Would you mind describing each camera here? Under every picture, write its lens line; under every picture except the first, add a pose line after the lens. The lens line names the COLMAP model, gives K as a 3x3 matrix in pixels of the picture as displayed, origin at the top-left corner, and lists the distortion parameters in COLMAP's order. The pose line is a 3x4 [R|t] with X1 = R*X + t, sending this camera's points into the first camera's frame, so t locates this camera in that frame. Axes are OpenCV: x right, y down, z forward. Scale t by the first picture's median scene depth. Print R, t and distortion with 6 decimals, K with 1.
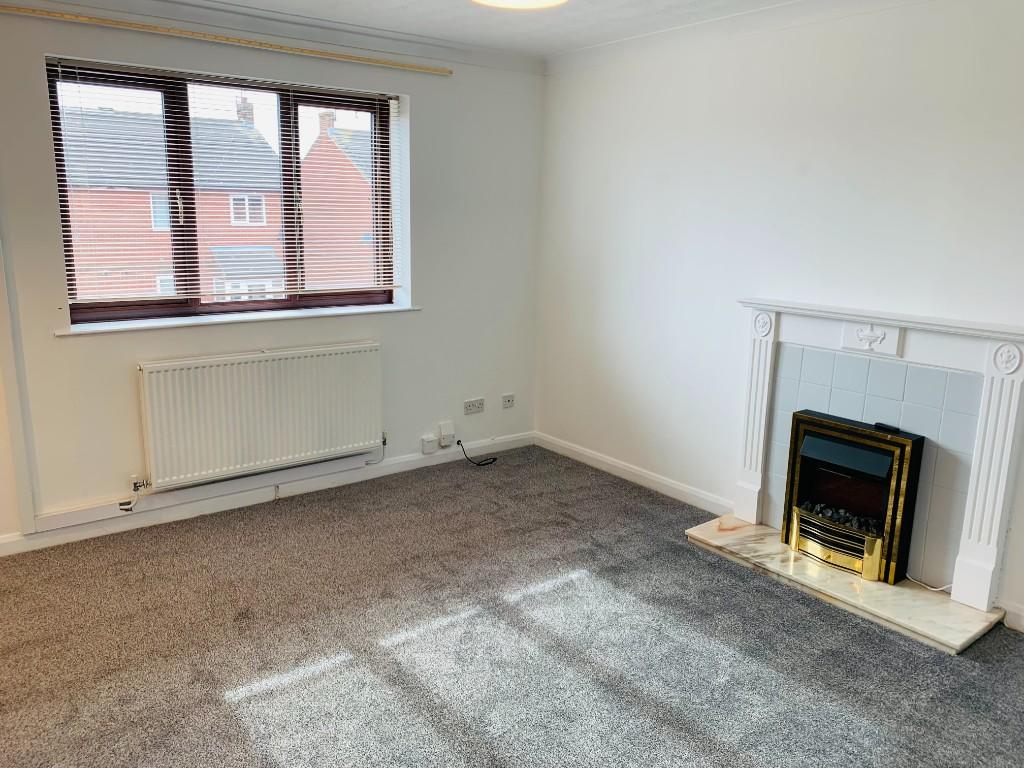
lens RADIAL K [[789.0, 0, 512.0], [0, 789.0, 384.0], [0, 0, 1]] dist [0.006078, 0.002146]
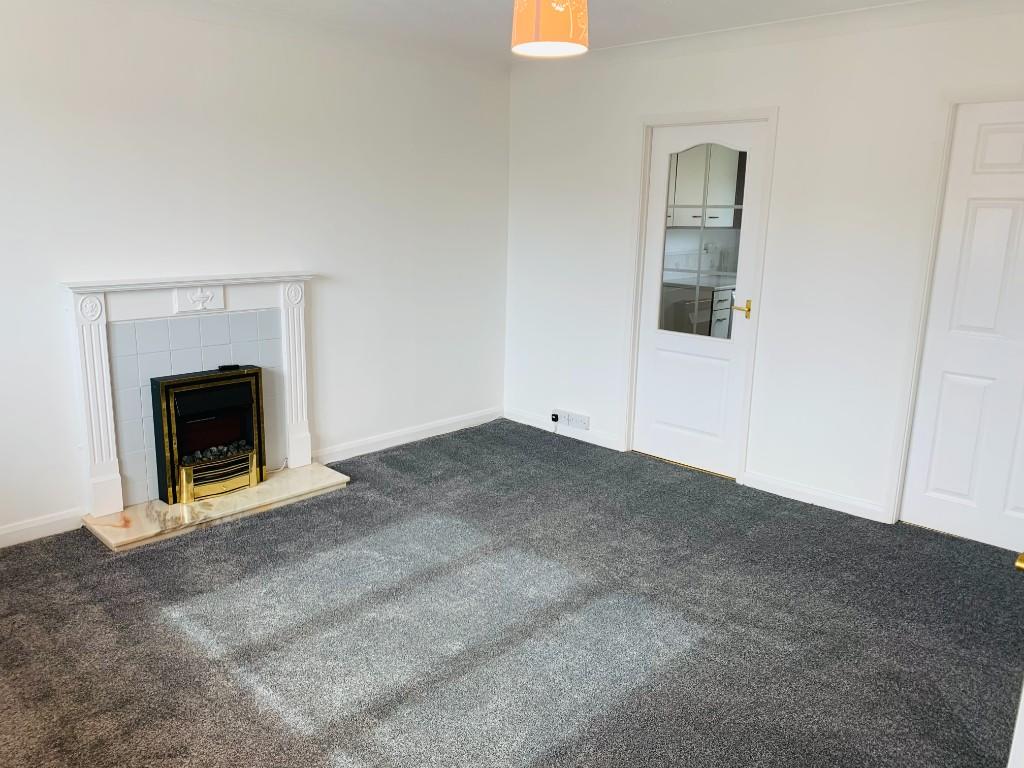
lens RADIAL K [[789.0, 0, 512.0], [0, 789.0, 384.0], [0, 0, 1]] dist [0.006078, 0.002146]
pose [[-0.169226, -0.237926, 0.956428, -0.780183], [0.186166, 0.945238, 0.268081, -0.166563], [-0.967835, 0.223420, -0.115665, 0.708863]]
